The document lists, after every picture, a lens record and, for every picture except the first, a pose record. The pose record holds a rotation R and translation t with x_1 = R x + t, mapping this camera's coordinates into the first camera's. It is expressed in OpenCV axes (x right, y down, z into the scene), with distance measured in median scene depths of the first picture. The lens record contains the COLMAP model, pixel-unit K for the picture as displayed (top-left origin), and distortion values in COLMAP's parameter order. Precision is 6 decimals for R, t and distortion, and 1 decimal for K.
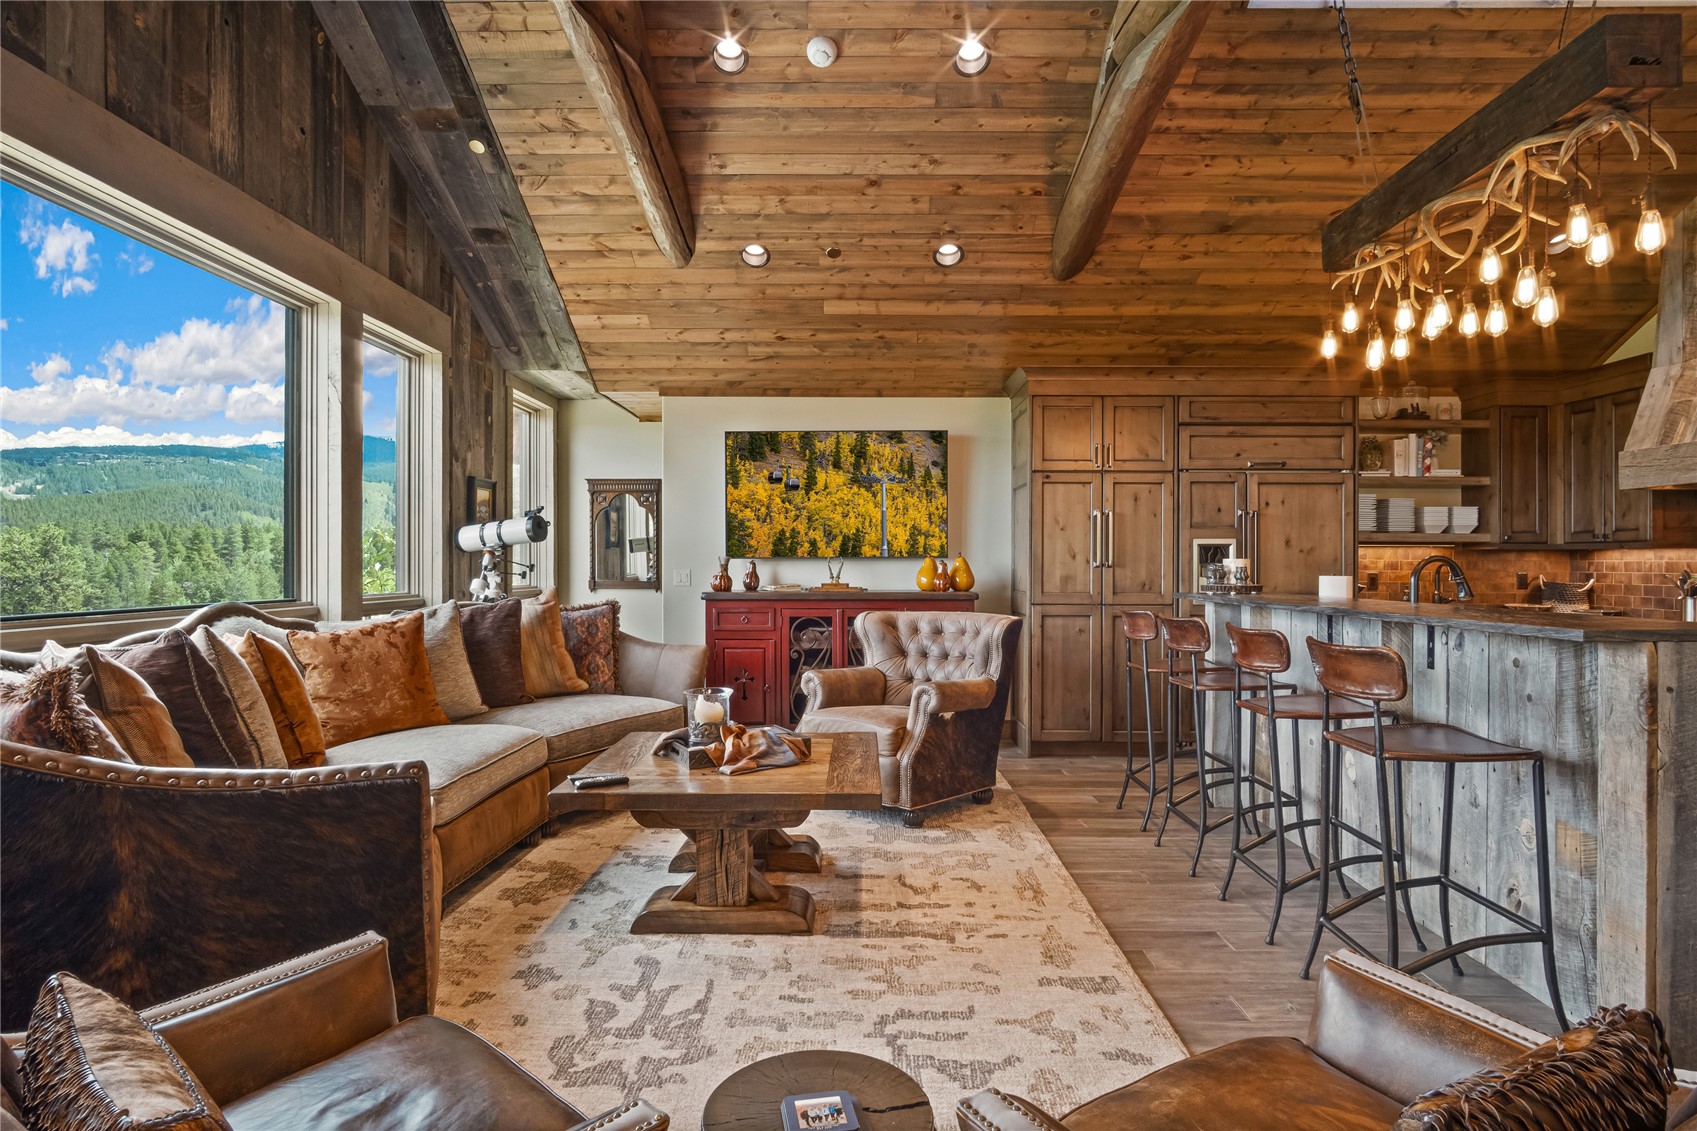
lens RADIAL K [[903.1, 0, 848.9], [0, 903.1, 565.2], [0, 0, 1]] dist [-0.013819, 0.006289]
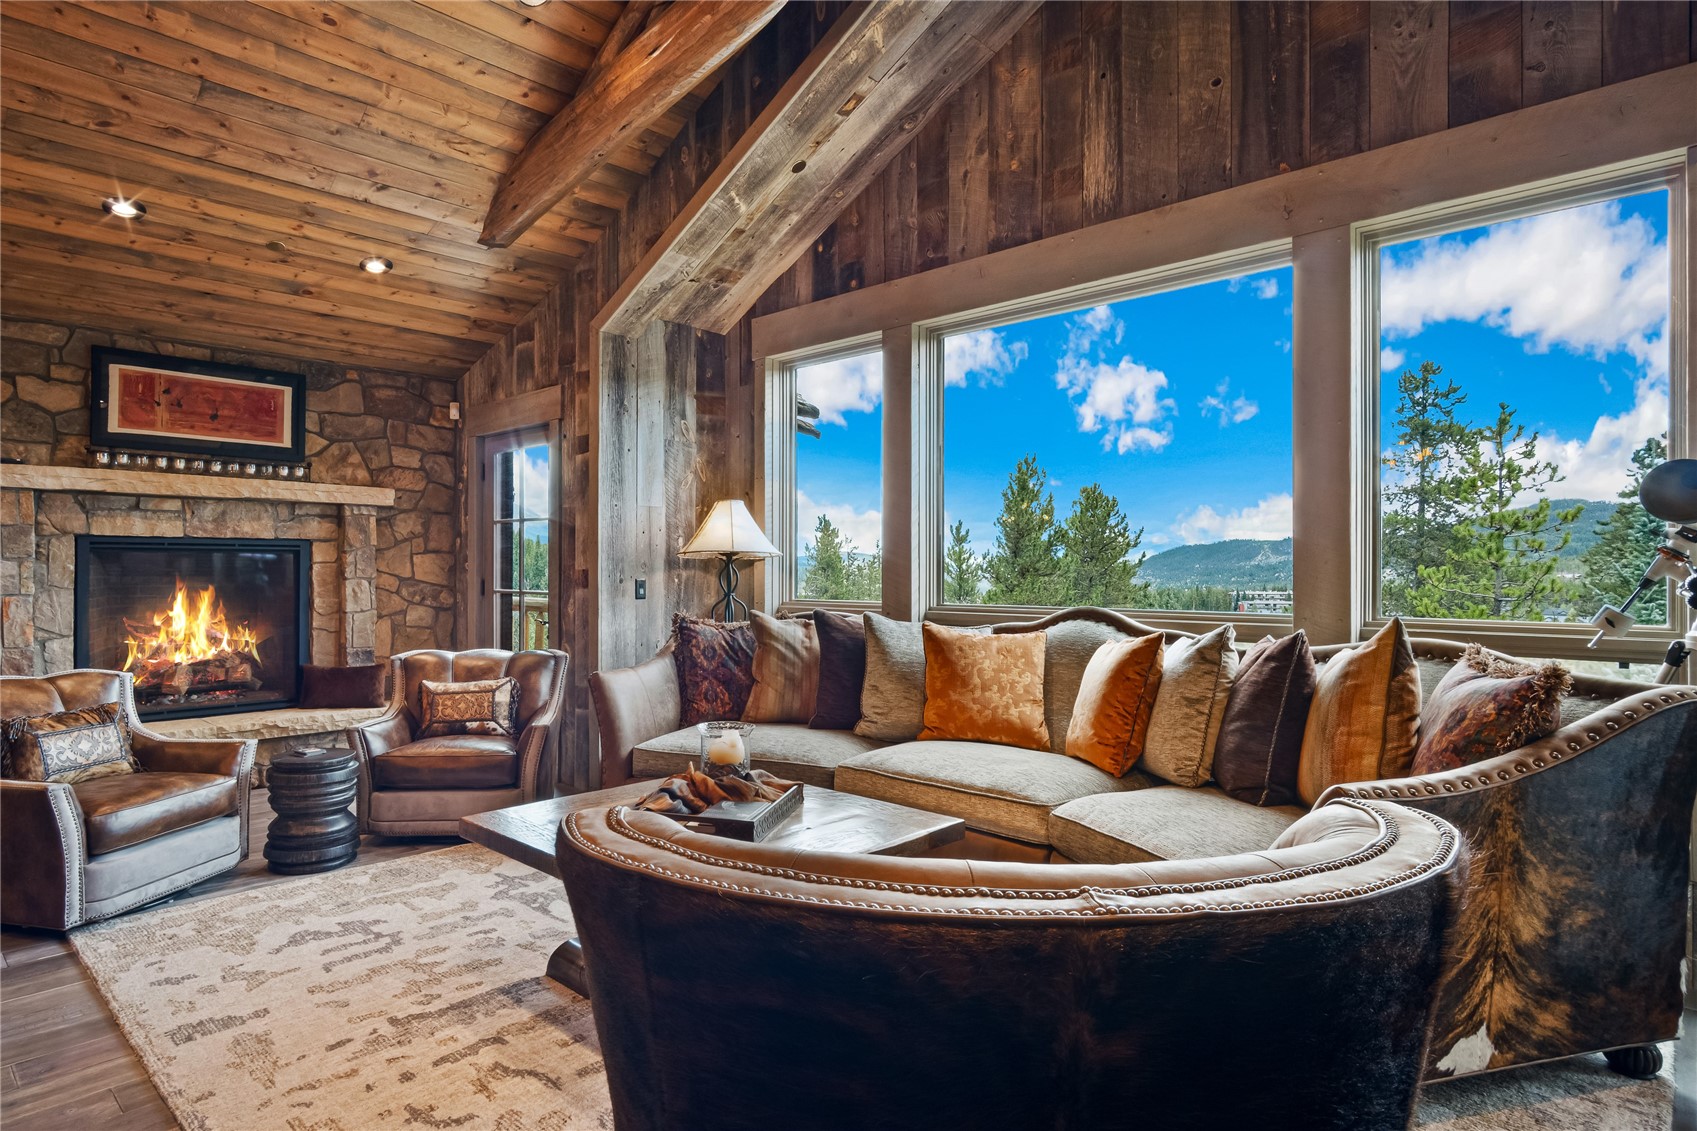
lens RADIAL K [[942.8, 0, 777.6], [0, 942.8, 563.6], [0, 0, 1]] dist [-0.010743, 0.003394]
pose [[-0.701063, -0.005912, -0.713075, 0.252388], [-0.002504, 0.999980, -0.005828, -0.002080], [0.713095, -0.002301, -0.701064, 0.965202]]
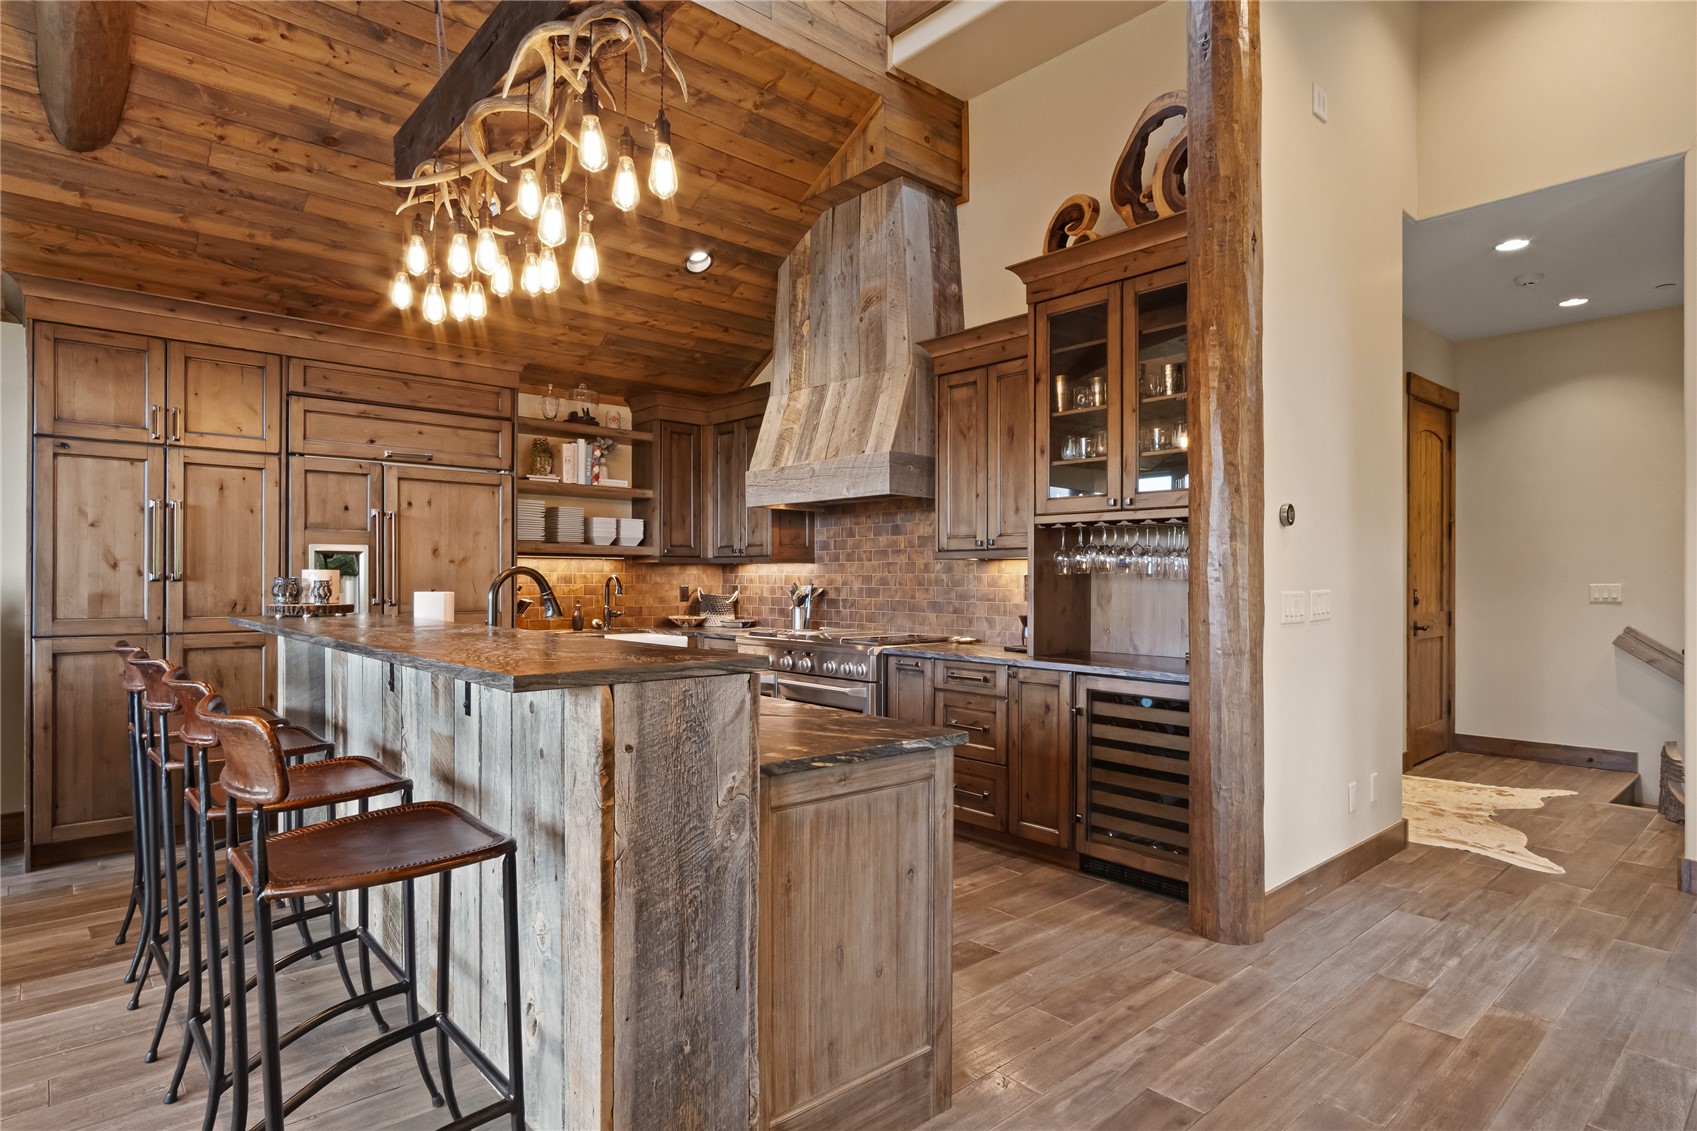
lens RADIAL K [[910.8, 0, 832.7], [0, 910.8, 581.3], [0, 0, 1]] dist [-0.006132, 0.000181]
pose [[0.741384, -0.001812, 0.671078, 0.194744], [-0.000900, 0.999993, 0.003695, -0.000476], [-0.671080, -0.003344, 0.741377, 0.120938]]
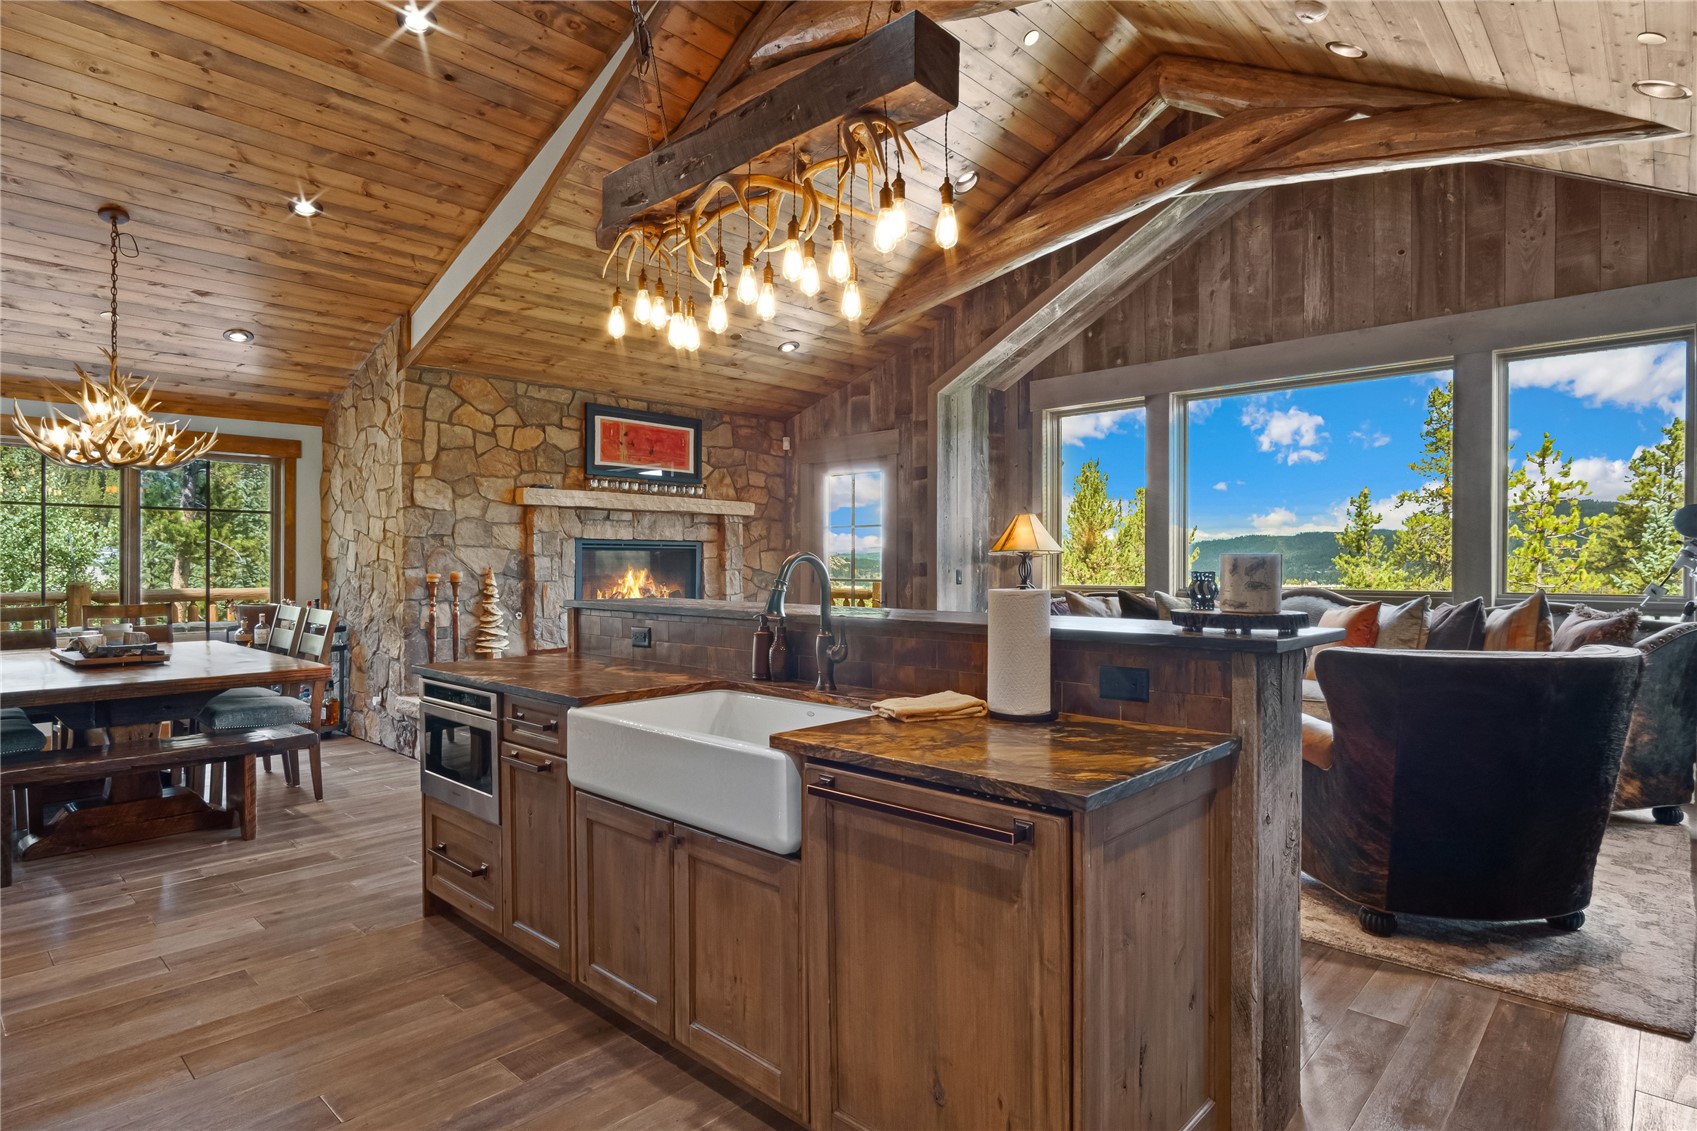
lens RADIAL K [[915.0, 0, 844.8], [0, 915.0, 564.3], [0, 0, 1]] dist [-0.014207, 0.008255]
pose [[-0.675009, -0.000063, -0.737810, 0.727773], [-0.001900, 0.999997, 0.001653, -0.001204], [0.737807, 0.002518, -0.675007, 0.949016]]
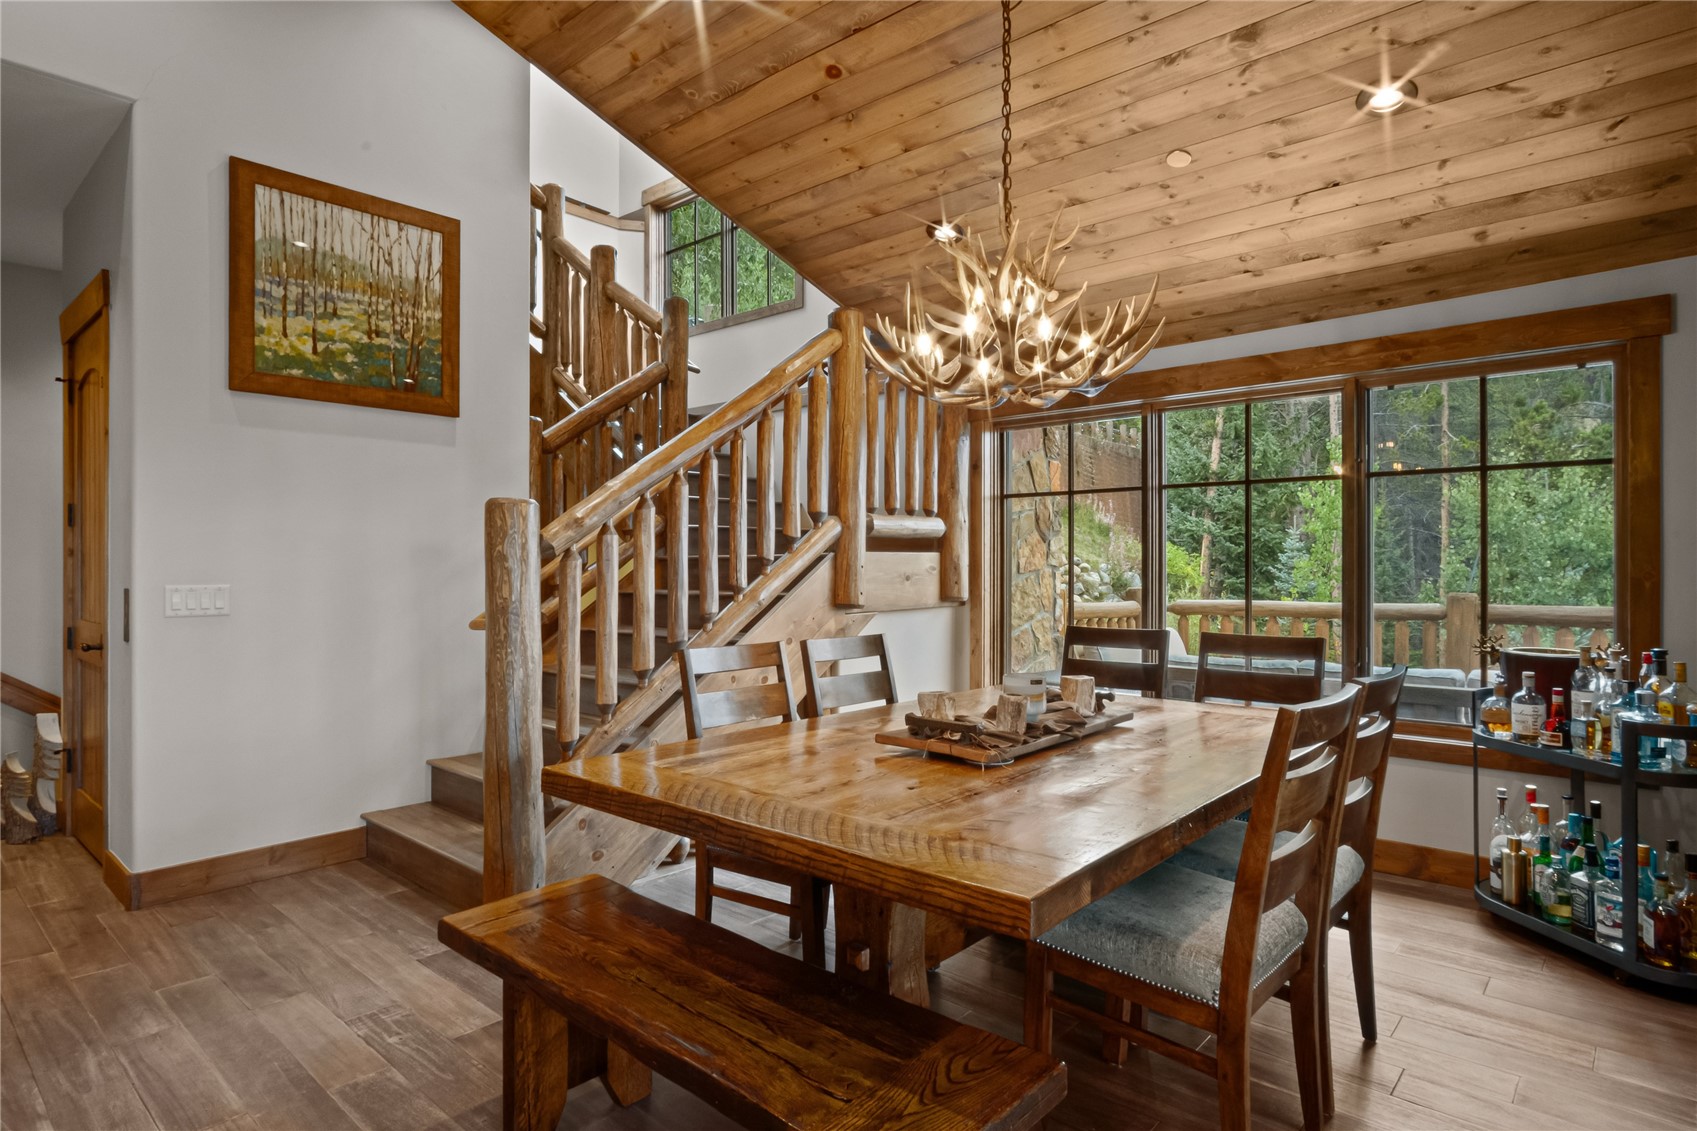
lens RADIAL K [[915.0, 0, 844.8], [0, 915.0, 564.3], [0, 0, 1]] dist [-0.014207, 0.008255]
pose [[-0.757157, 0.004201, 0.653219, 0.338022], [0.003893, 0.999991, -0.001919, 0.000067], [-0.653221, 0.001090, -0.757167, 0.335355]]
